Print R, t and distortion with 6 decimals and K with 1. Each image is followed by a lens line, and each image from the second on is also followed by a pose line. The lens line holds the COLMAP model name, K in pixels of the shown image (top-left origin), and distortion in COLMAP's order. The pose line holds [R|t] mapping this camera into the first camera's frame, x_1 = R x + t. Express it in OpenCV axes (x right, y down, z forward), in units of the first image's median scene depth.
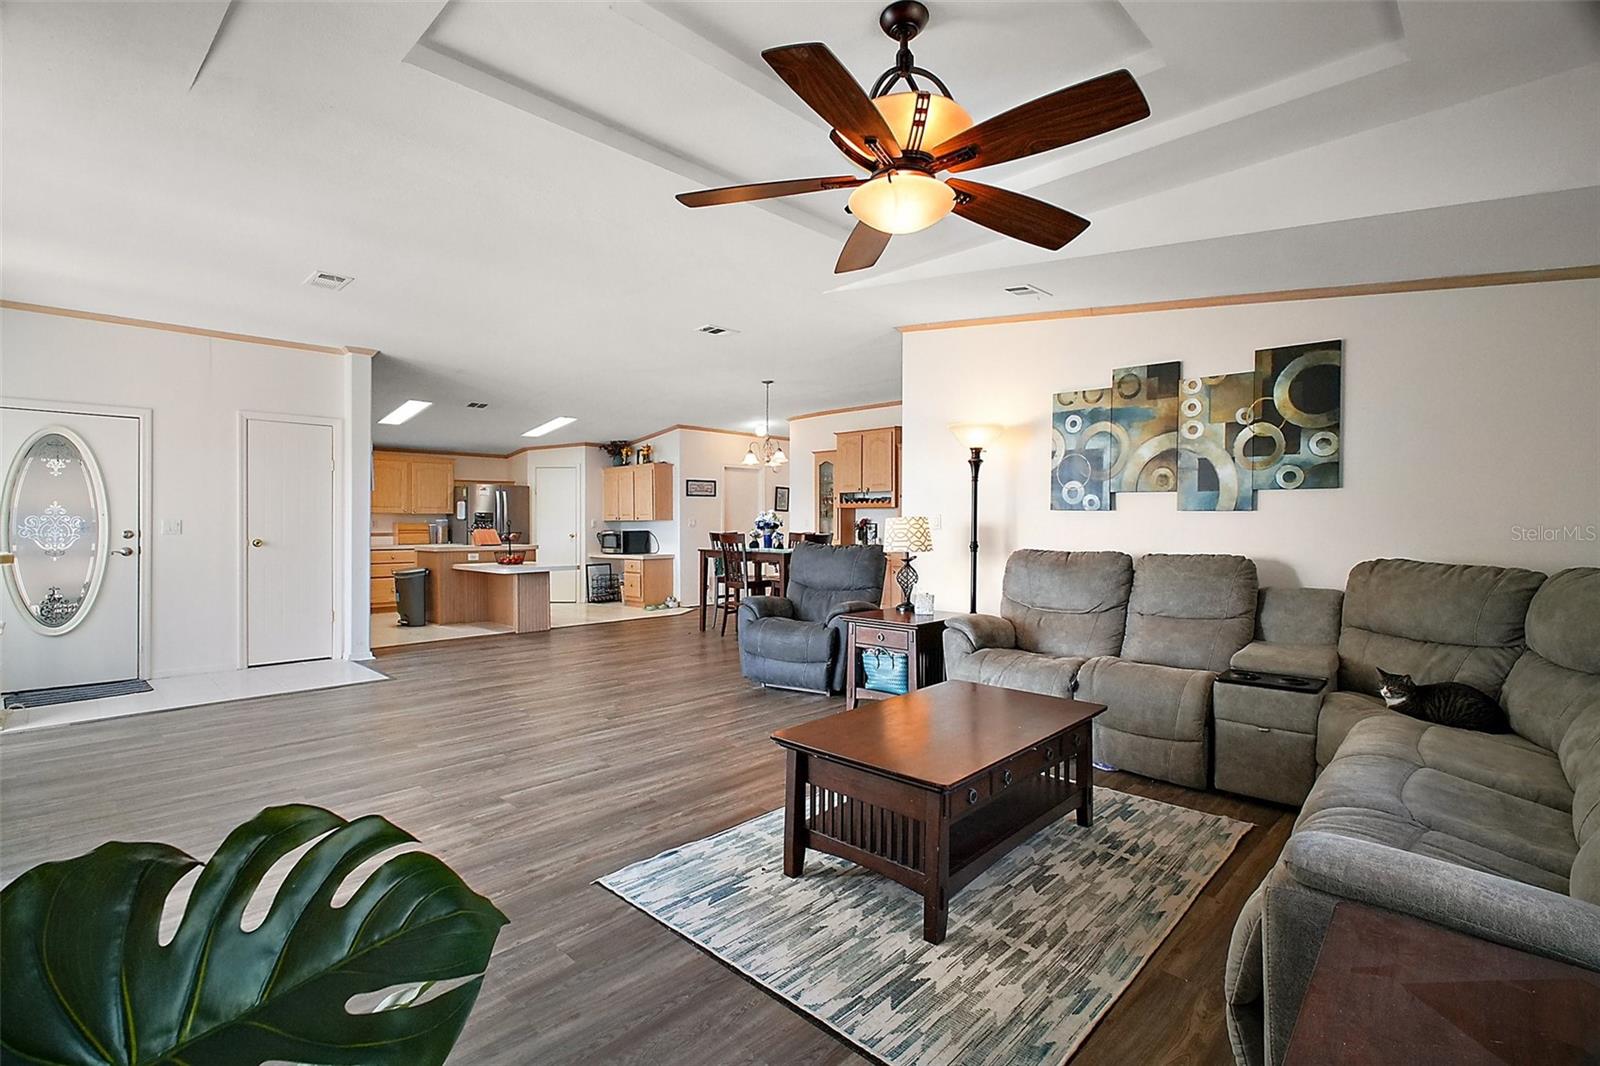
lens RADIAL K [[731.8, 0, 791.8], [0, 731.8, 527.4], [0, 0, 1]] dist [-0.002180, -0.000875]
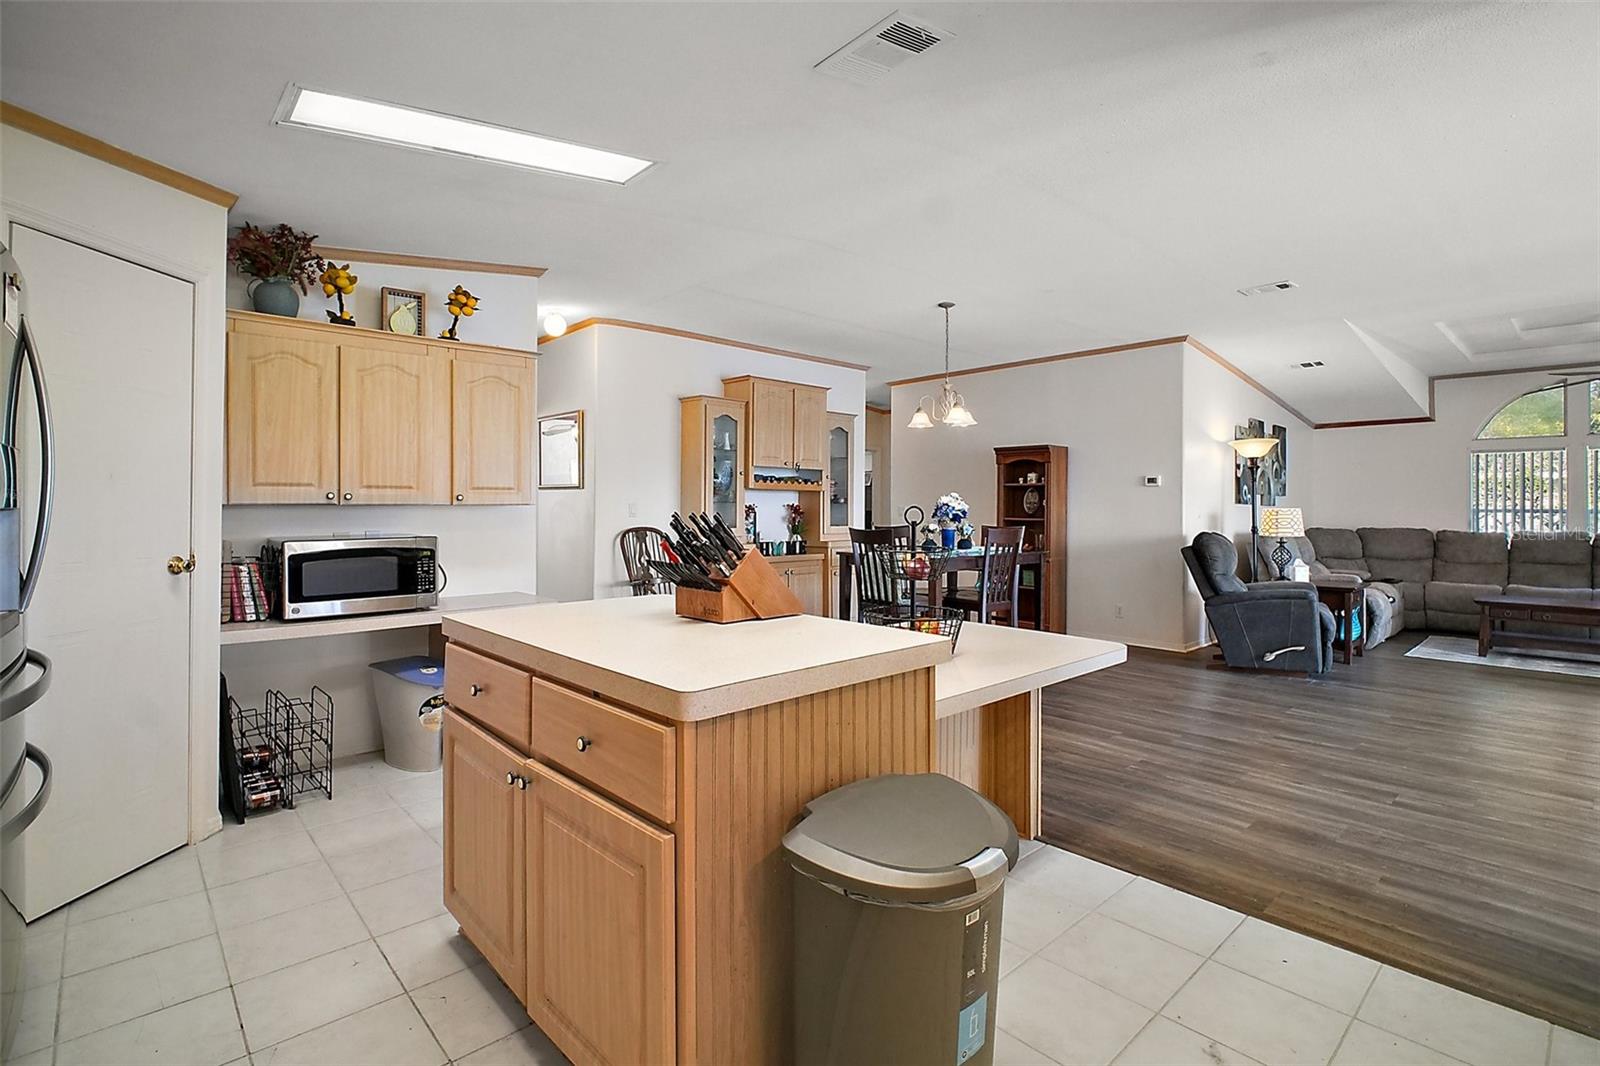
lens RADIAL K [[742.9, 0, 790.3], [0, 742.9, 505.9], [0, 0, 1]] dist [0.002004, -0.000242]
pose [[0.059510, 0.005116, 0.998215, -1.390229], [0.001811, 0.999985, -0.005233, -0.014684], [-0.998226, 0.002119, 0.059499, 2.099093]]
